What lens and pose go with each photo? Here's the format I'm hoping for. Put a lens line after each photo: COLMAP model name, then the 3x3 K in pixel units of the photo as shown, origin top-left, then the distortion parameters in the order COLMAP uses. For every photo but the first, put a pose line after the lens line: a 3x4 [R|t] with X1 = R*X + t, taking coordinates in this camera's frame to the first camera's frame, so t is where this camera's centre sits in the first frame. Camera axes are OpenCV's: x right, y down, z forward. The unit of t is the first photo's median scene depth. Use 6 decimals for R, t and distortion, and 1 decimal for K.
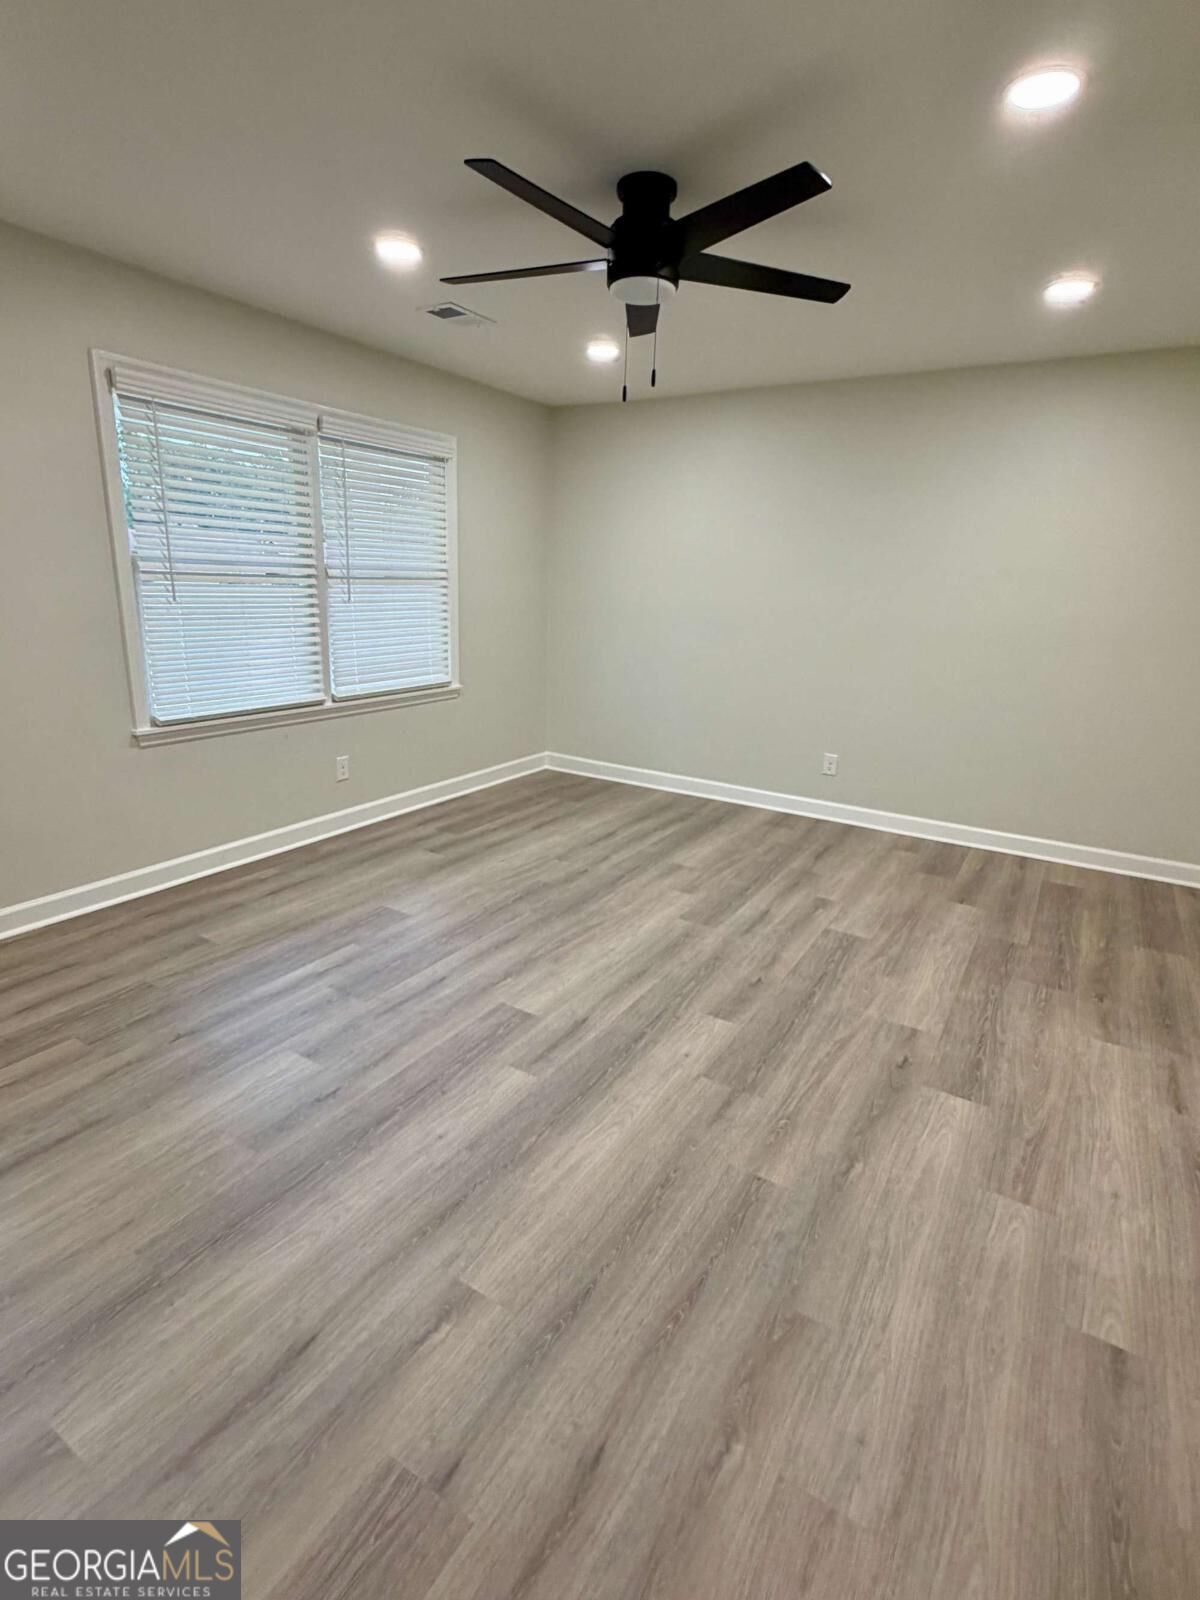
lens RADIAL K [[793.8, 0, 599.1], [0, 793.8, 804.7], [0, 0, 1]] dist [0.001162, -0.000841]
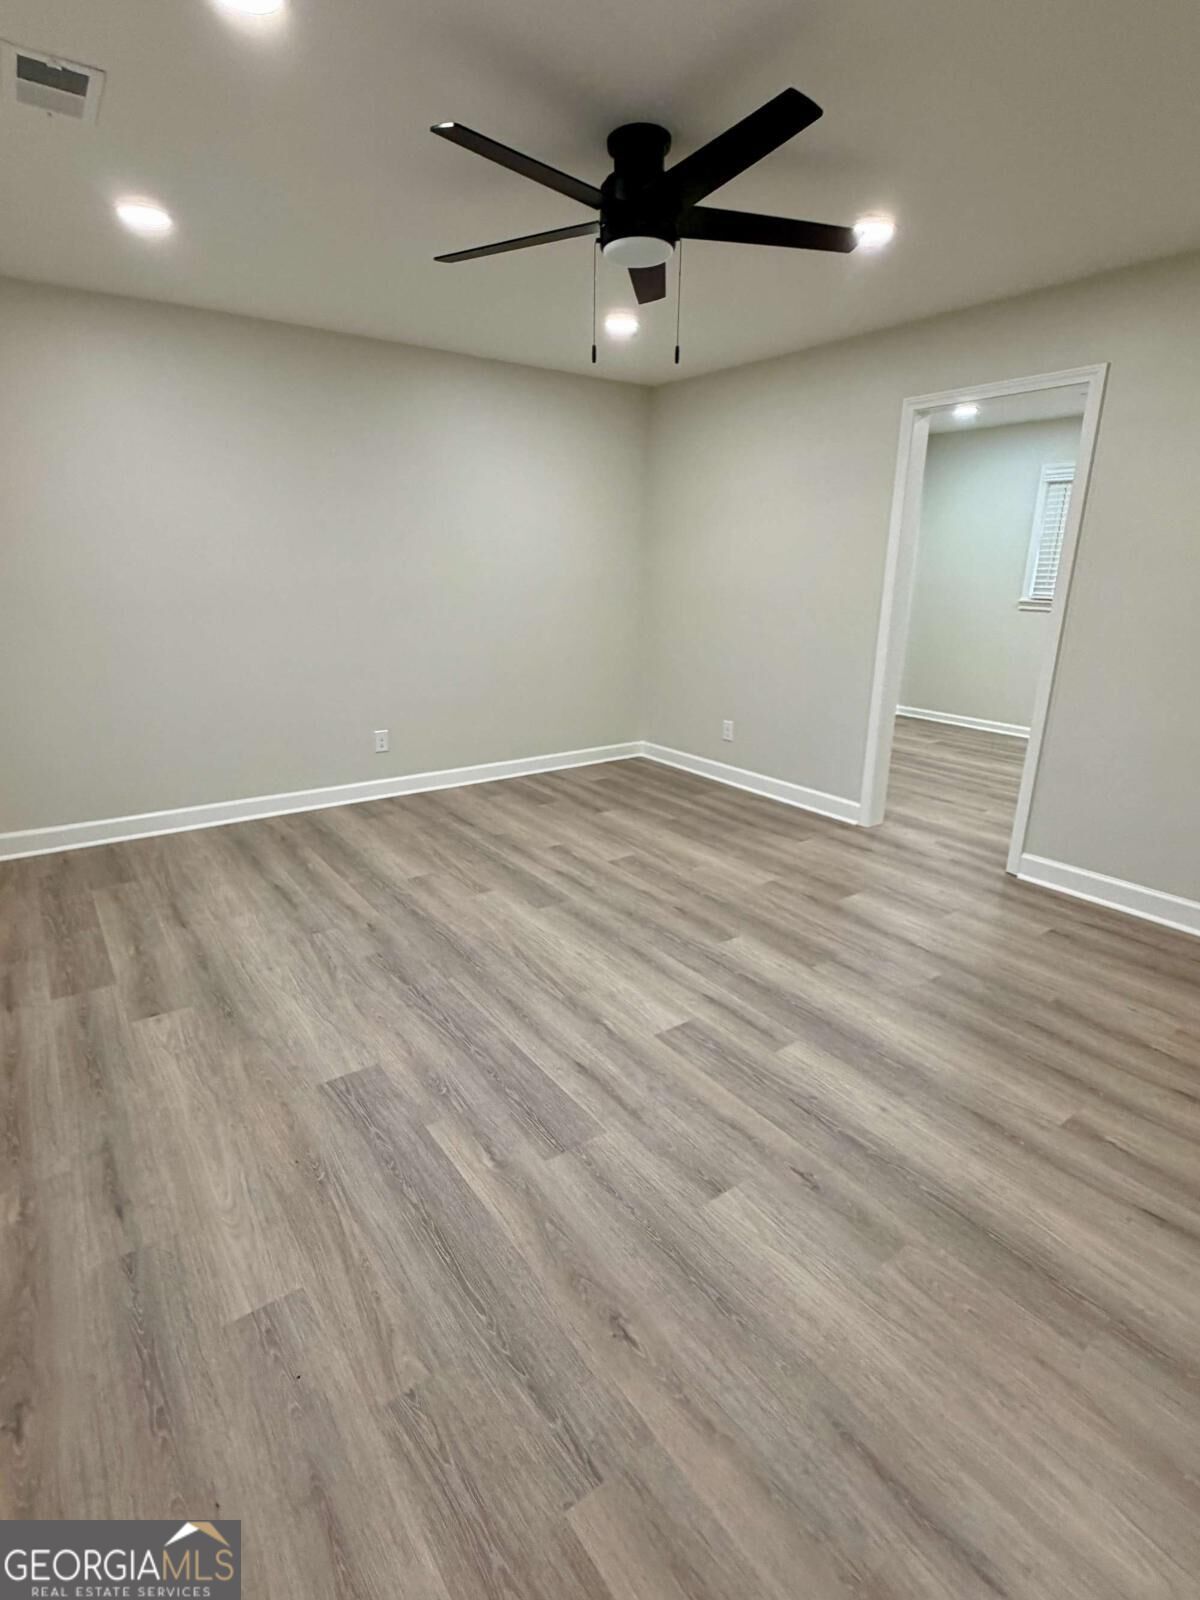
lens RADIAL K [[793.8, 0, 593.5], [0, 793.8, 802.0], [0, 0, 1]] dist [0.001162, -0.000841]
pose [[0.385223, -0.296001, 0.874064, -0.685752], [0.254802, 0.944459, 0.207542, -0.164877], [-0.886949, 0.142764, 0.439249, 0.498494]]
